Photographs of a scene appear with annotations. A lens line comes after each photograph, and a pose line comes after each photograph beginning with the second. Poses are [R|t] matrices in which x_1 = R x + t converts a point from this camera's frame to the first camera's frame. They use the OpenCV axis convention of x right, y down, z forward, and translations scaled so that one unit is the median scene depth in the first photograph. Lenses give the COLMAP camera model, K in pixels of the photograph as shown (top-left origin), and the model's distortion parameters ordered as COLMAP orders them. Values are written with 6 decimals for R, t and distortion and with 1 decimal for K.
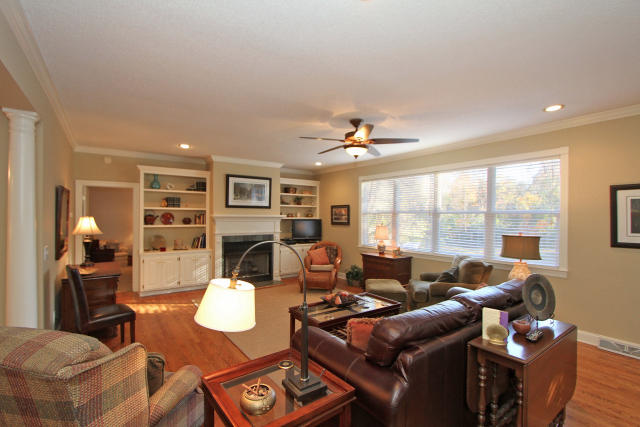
lens RADIAL K [[297.3, 0, 317.3], [0, 297.3, 216.6], [0, 0, 1]] dist [-0.010491, 0.000073]
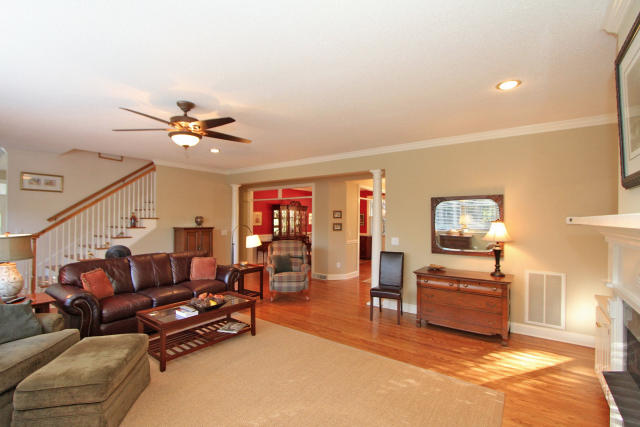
lens RADIAL K [[297.3, 0, 317.3], [0, 297.3, 216.6], [0, 0, 1]] dist [-0.010491, 0.000073]
pose [[-0.948092, -0.015406, -0.317622, 0.025651], [-0.014174, 0.999880, -0.006189, -0.002381], [0.317679, -0.001366, -0.948197, 1.170050]]
